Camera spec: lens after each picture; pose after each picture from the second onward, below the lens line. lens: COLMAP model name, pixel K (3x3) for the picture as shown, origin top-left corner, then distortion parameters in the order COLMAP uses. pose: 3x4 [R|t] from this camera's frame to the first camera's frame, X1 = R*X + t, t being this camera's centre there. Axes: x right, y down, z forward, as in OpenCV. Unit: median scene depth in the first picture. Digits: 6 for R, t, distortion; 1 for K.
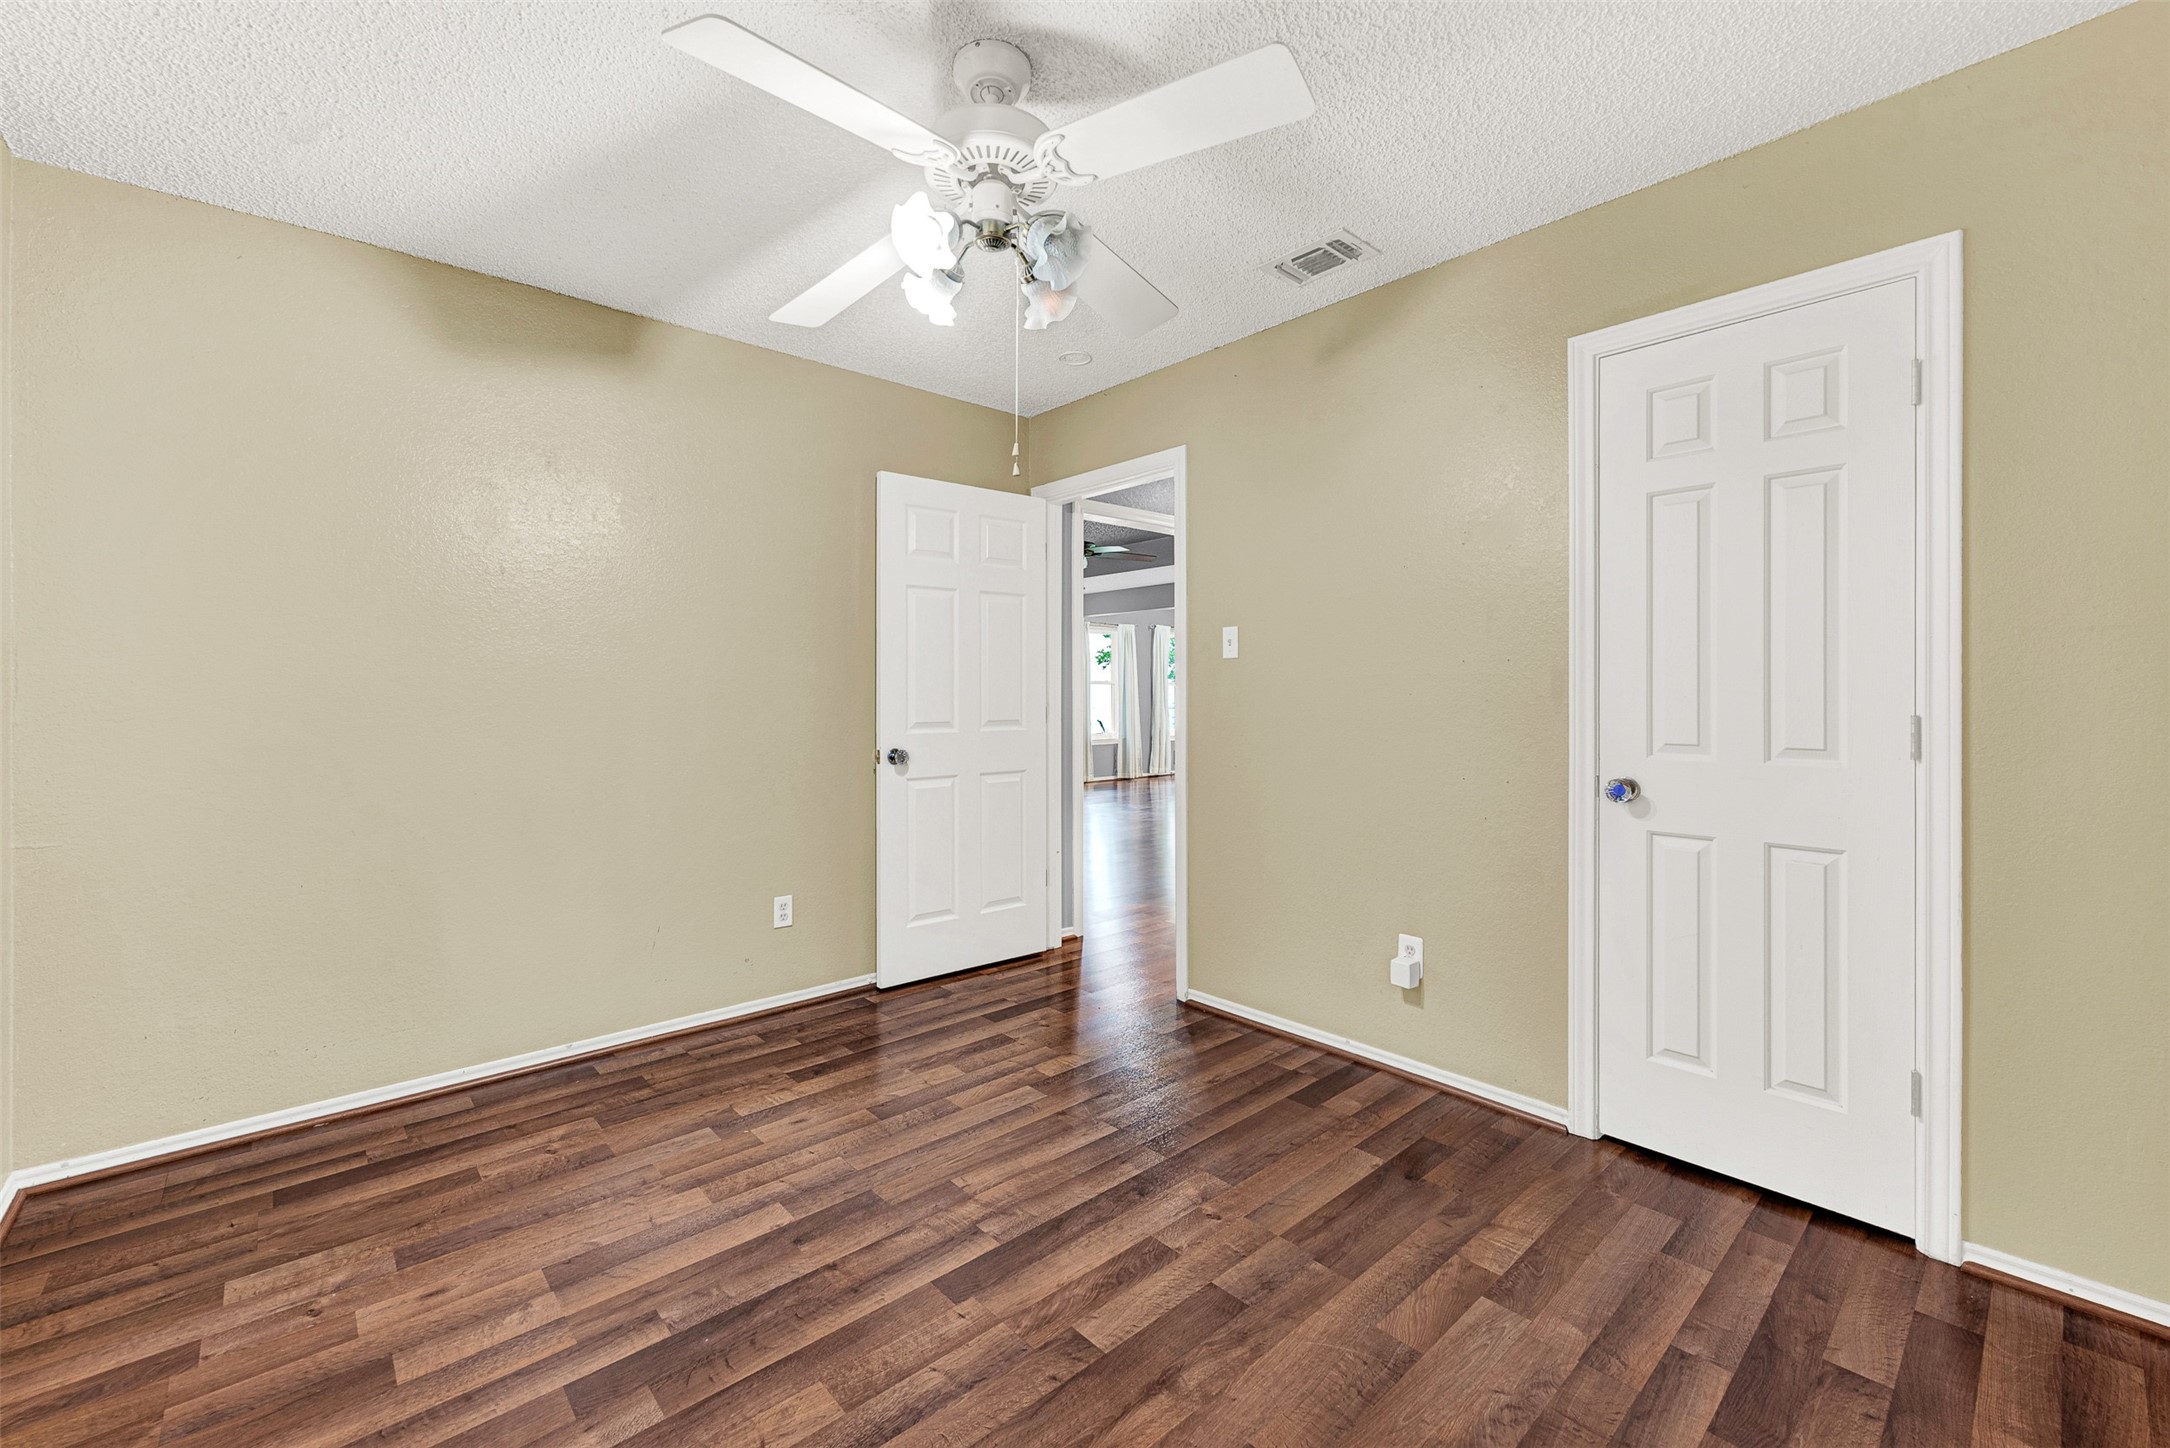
lens RADIAL K [[894.7, 0, 1080.6], [0, 894.7, 711.2], [0, 0, 1]] dist [0.008531, -0.001624]
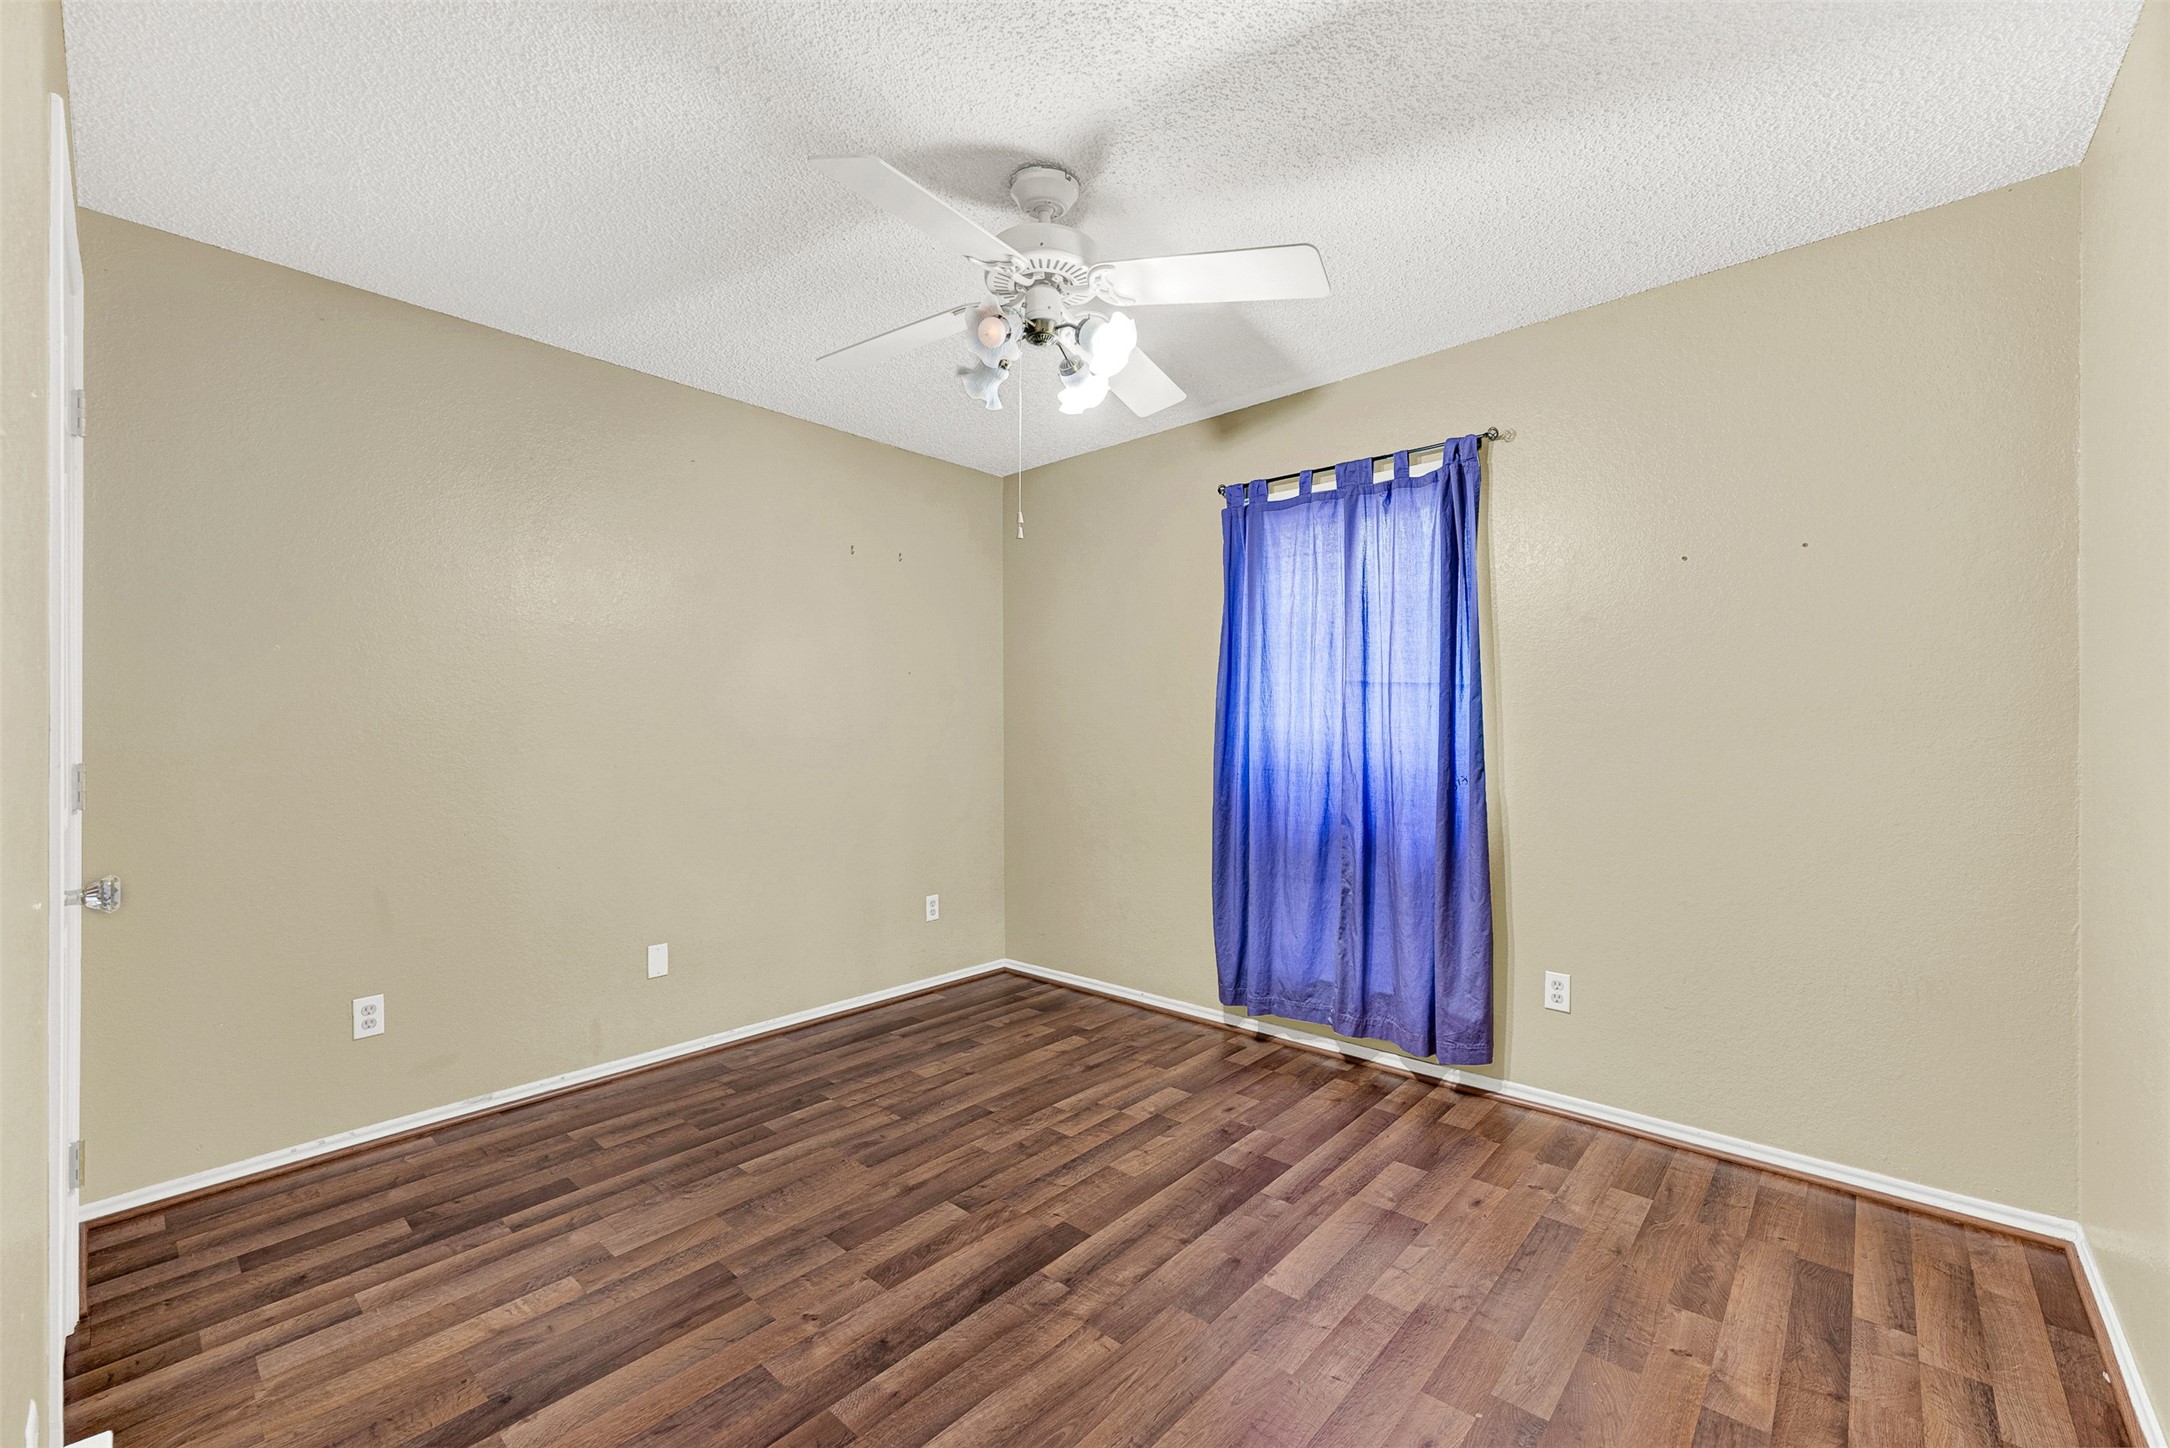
lens RADIAL K [[894.7, 0, 1092.2], [0, 894.7, 714.6], [0, 0, 1]] dist [0.008531, -0.001624]
pose [[-0.993319, 0.009190, -0.115036, -0.036971], [0.008540, 0.999945, 0.006142, -0.048889], [0.115086, 0.005118, -0.993342, 2.032611]]
